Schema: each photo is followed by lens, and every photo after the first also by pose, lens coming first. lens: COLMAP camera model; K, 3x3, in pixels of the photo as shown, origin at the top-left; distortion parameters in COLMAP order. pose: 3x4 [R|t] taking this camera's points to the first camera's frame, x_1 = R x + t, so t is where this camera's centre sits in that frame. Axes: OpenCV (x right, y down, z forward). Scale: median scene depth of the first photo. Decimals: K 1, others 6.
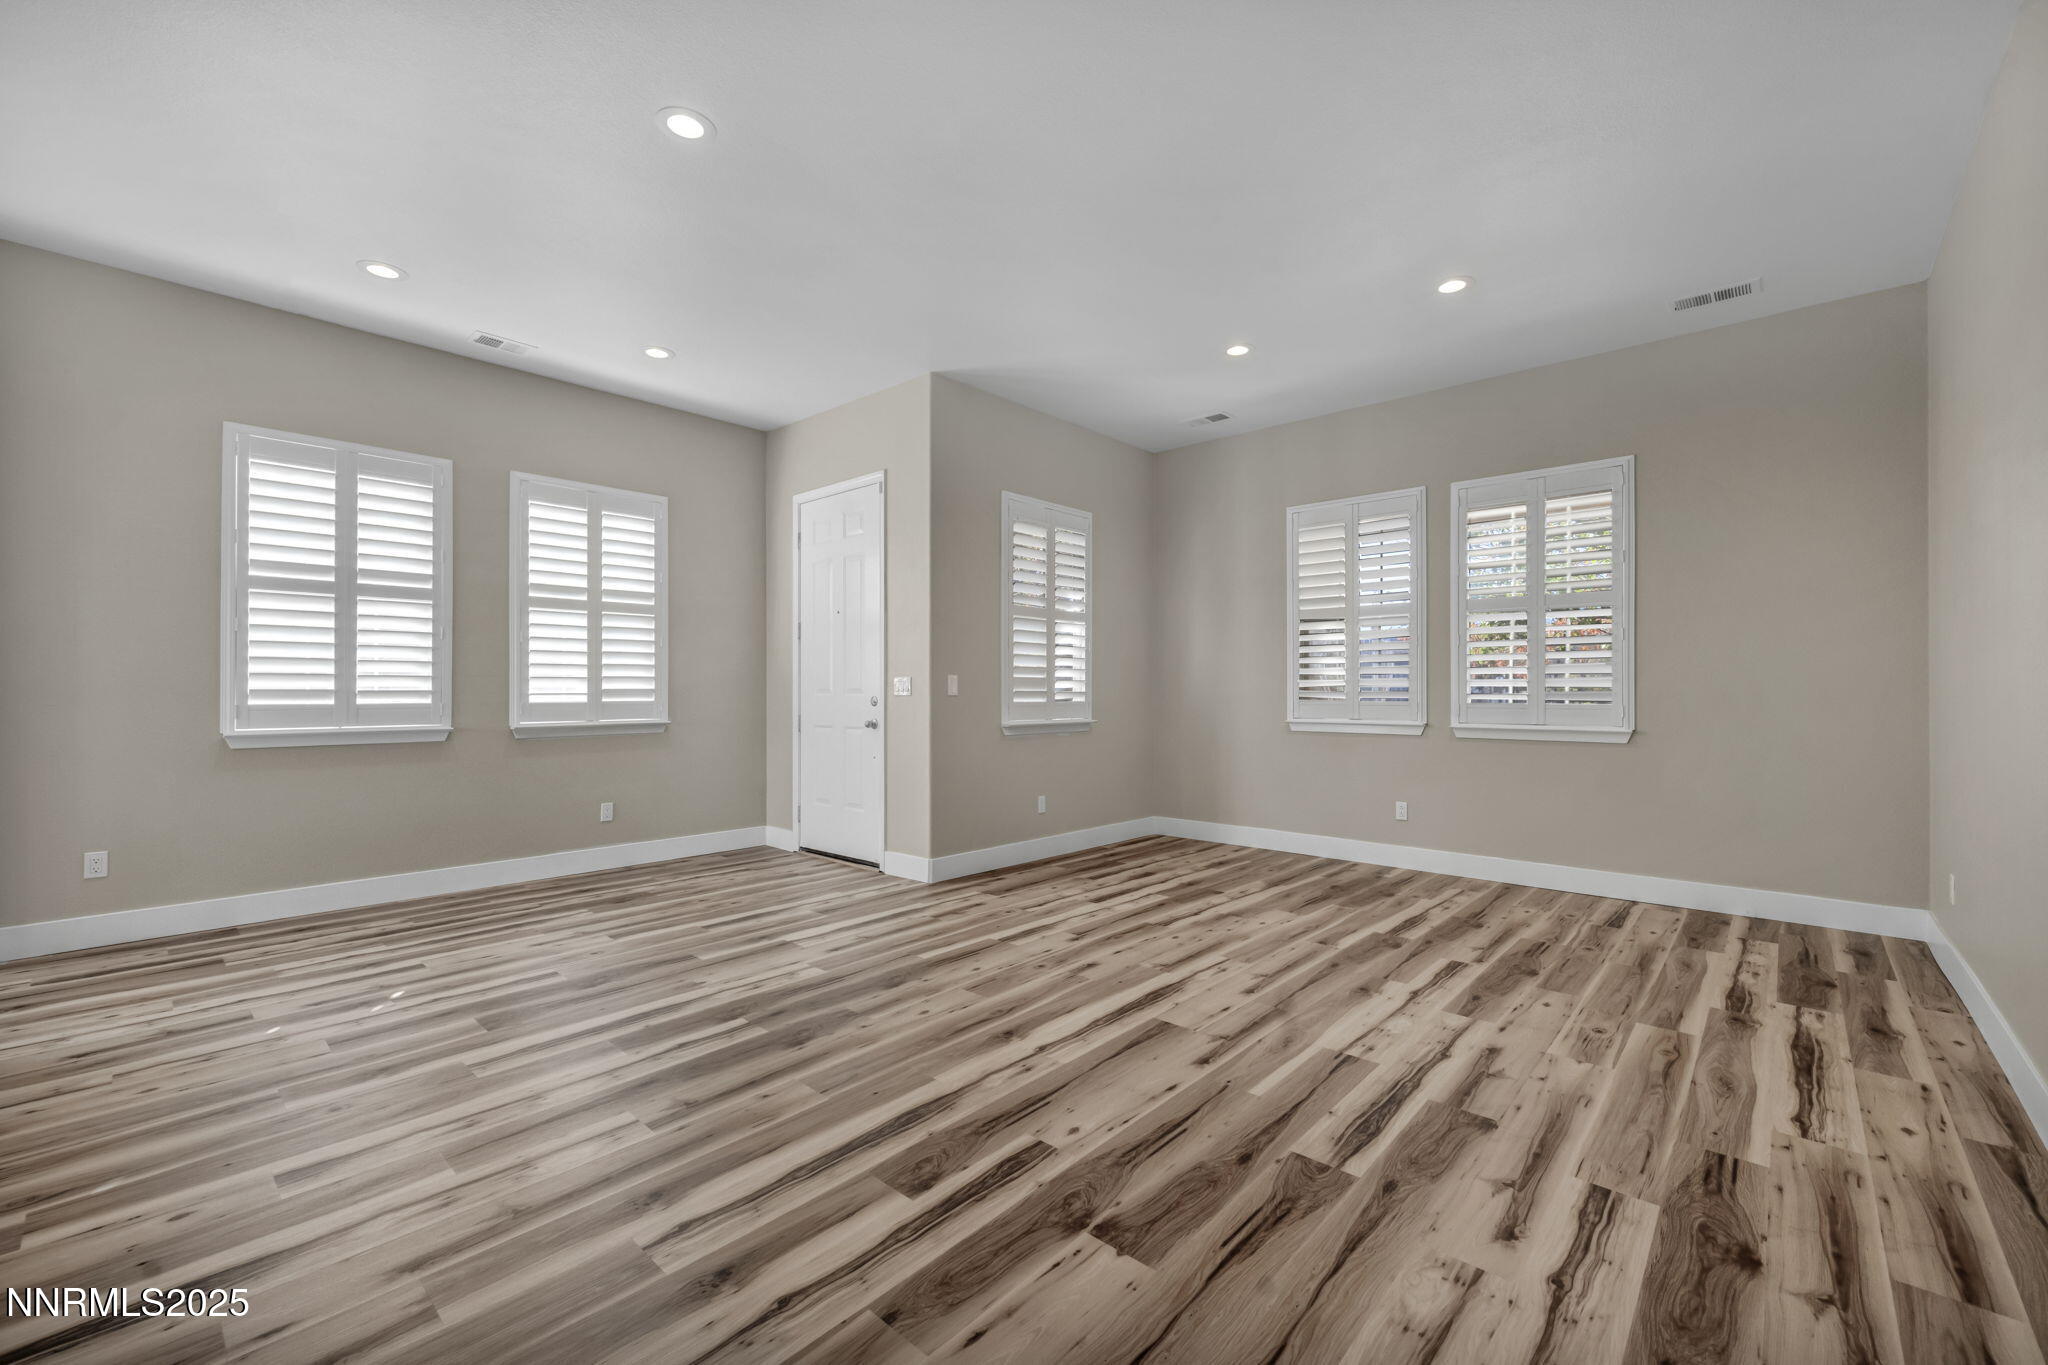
lens RADIAL K [[848.3, 0, 1028.5], [0, 848.3, 688.2], [0, 0, 1]] dist [-0.002590, 0.000480]
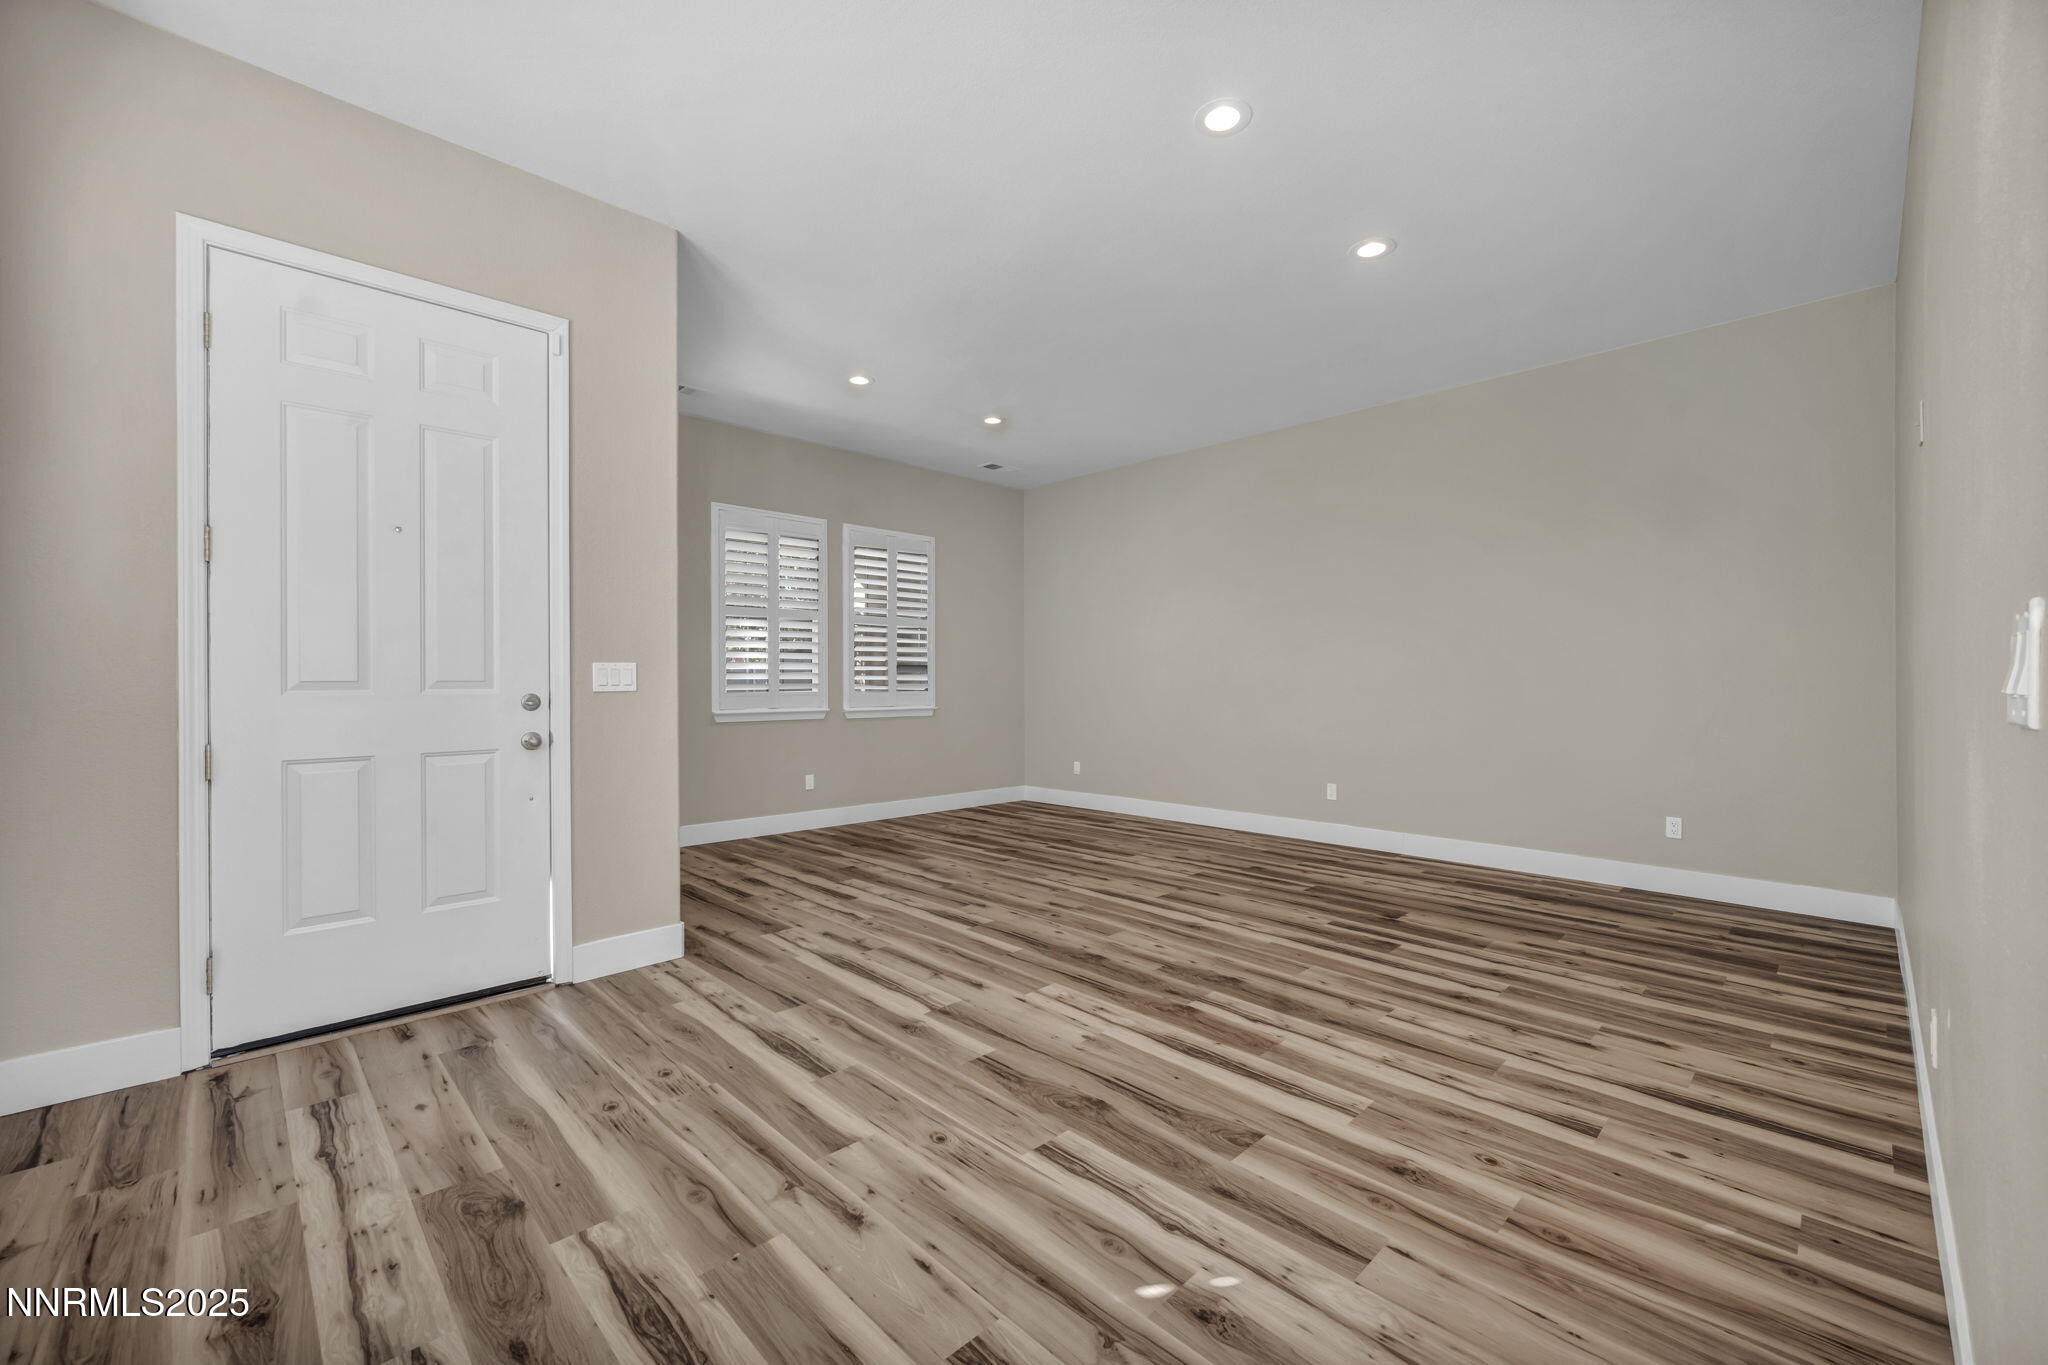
lens RADIAL K [[848.3, 0, 1028.5], [0, 848.3, 688.2], [0, 0, 1]] dist [-0.002590, 0.000480]
pose [[0.037991, -0.007857, 0.999247, -1.255724], [-0.001576, 0.999967, 0.007923, -0.000321], [-0.999277, -0.001876, 0.037978, 1.060837]]
